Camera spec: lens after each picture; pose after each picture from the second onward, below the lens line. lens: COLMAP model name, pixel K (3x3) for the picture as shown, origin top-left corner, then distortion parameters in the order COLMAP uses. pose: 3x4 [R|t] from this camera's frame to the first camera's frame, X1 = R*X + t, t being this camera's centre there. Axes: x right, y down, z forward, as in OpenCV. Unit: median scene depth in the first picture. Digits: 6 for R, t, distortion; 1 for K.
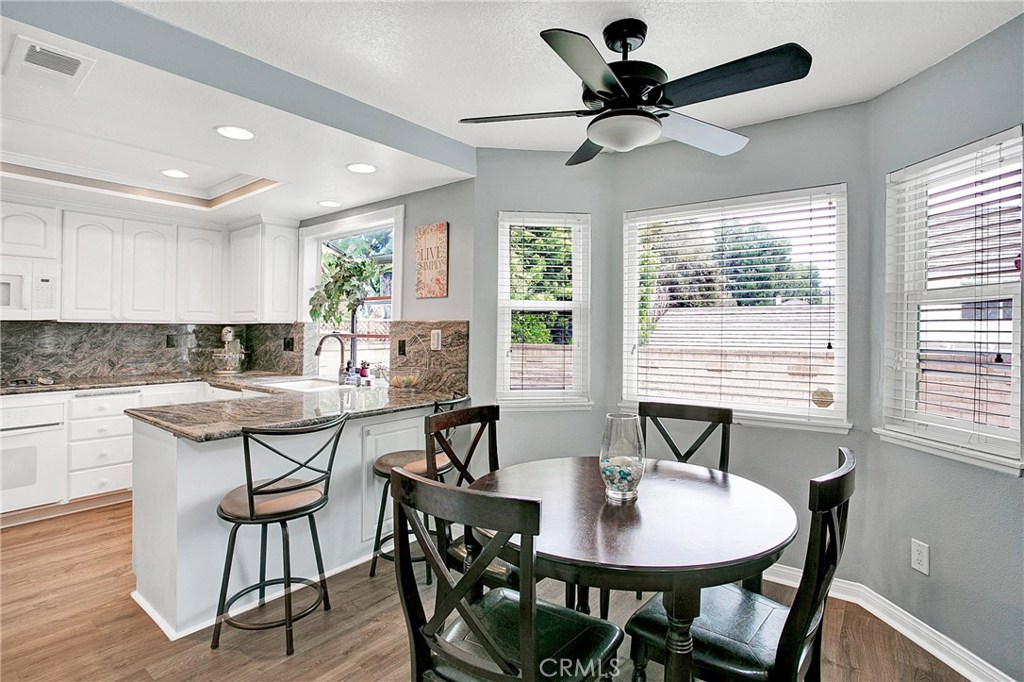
lens RADIAL K [[524.9, 0, 506.9], [0, 524.9, 333.1], [0, 0, 1]] dist [-0.001160, -0.000338]
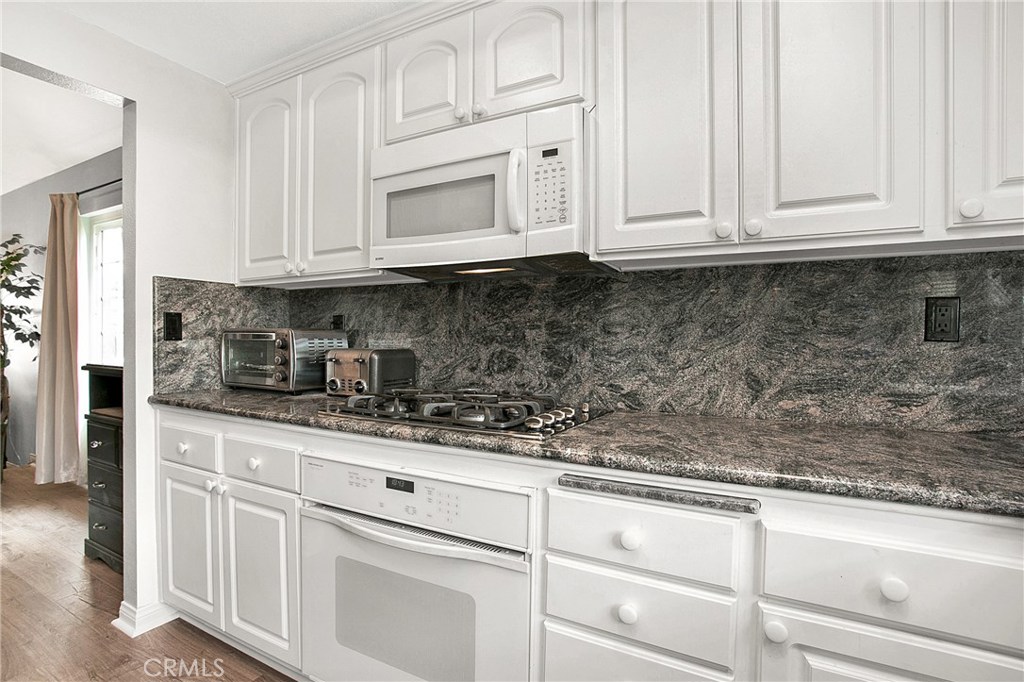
lens RADIAL K [[524.9, 0, 506.9], [0, 524.9, 333.1], [0, 0, 1]] dist [-0.001160, -0.000338]
pose [[0.190042, -0.005997, -0.981758, -0.462274], [-0.010273, 0.999914, -0.008097, 0.030944], [0.981722, 0.011625, 0.189964, 0.809001]]
